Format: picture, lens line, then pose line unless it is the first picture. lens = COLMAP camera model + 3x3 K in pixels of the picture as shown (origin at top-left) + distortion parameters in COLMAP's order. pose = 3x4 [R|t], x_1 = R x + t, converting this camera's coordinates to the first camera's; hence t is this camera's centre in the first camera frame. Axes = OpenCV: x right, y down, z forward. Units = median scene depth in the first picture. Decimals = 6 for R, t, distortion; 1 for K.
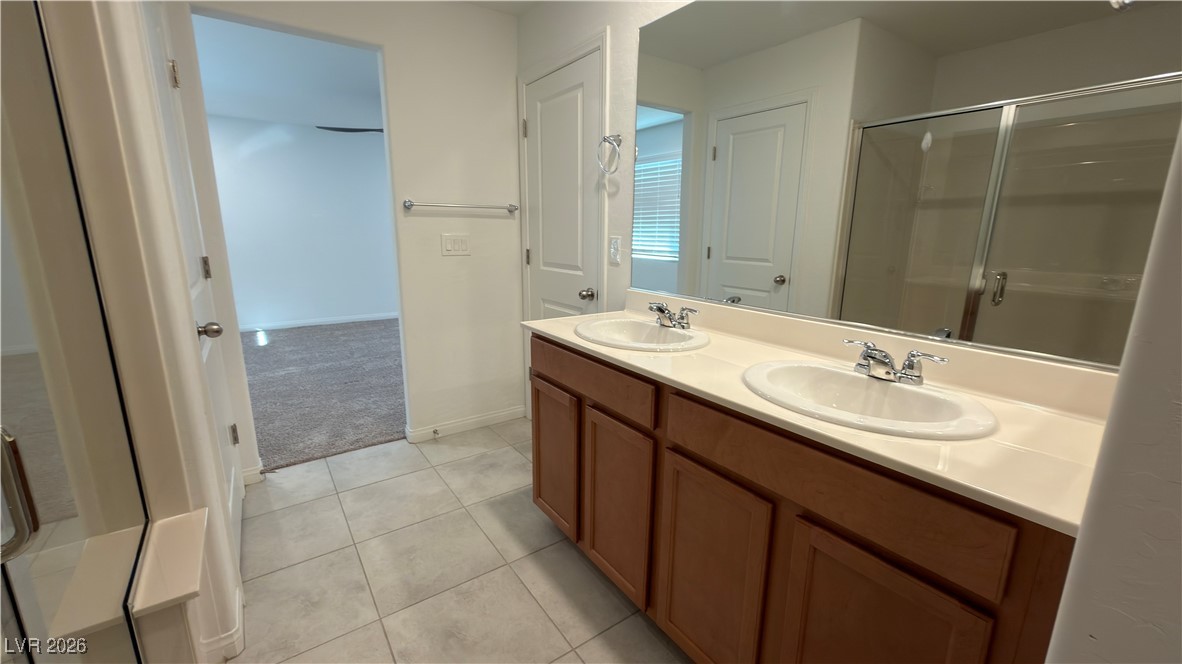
lens RADIAL K [[471.1, 0, 592.8], [0, 471.1, 332.2], [0, 0, 1]] dist [0.001105, -0.000471]
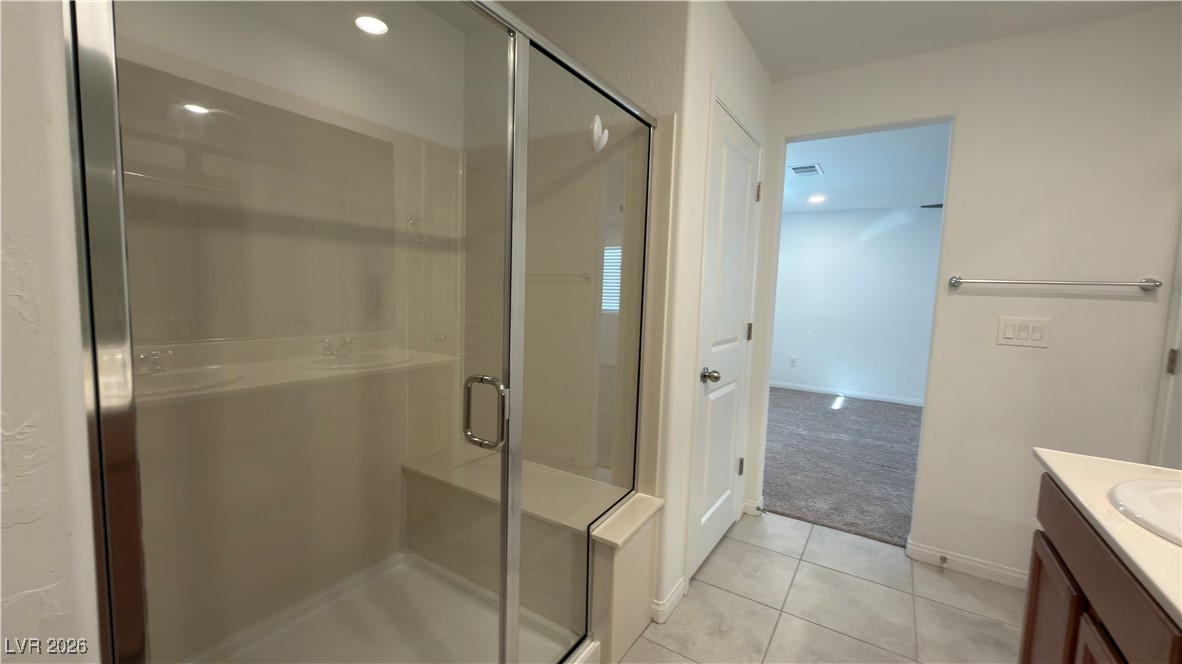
lens RADIAL K [[471.1, 0, 593.9], [0, 471.1, 332.0], [0, 0, 1]] dist [0.001105, -0.000471]
pose [[0.372952, 0.084431, -0.924001, 0.160612], [-0.230097, 0.973160, -0.003950, -0.024611], [0.898867, 0.214083, 0.382370, 0.090165]]
